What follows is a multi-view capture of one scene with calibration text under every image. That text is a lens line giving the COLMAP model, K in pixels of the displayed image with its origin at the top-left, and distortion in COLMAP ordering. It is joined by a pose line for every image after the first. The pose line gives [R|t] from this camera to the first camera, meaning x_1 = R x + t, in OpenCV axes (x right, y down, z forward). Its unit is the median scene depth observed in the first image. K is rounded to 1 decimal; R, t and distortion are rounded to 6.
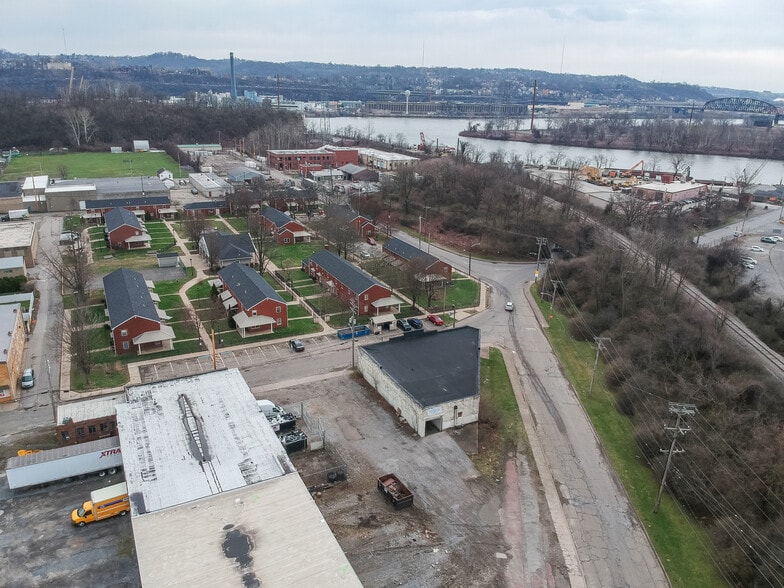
lens RADIAL K [[578.3, 0, 388.3], [0, 578.3, 285.1], [0, 0, 1]] dist [0.111931, -0.227530]
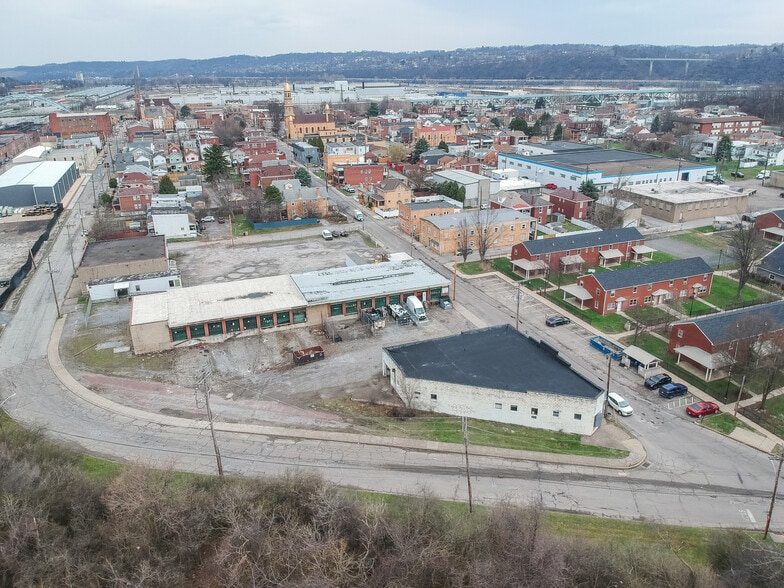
lens RADIAL K [[578.3, 0, 388.3], [0, 578.3, 285.1], [0, 0, 1]] dist [0.111931, -0.227530]
pose [[-0.118528, 0.320794, -0.939703, 0.882649], [-0.306530, 0.888330, 0.341920, -0.224459], [0.944452, 0.328575, -0.006959, 0.837179]]
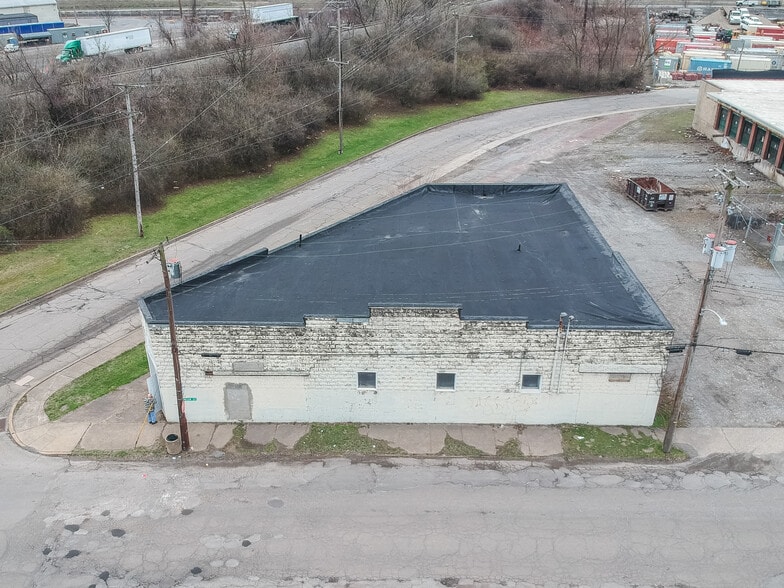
lens RADIAL K [[710.2, 0, 354.5], [0, 710.2, 344.1], [0, 0, 1]] dist [0.120955, -0.244054]
pose [[-0.866521, -0.256953, 0.427922, -0.070362], [0.154712, 0.676830, 0.719699, -0.138182], [-0.474559, 0.689838, -0.546733, 1.293745]]
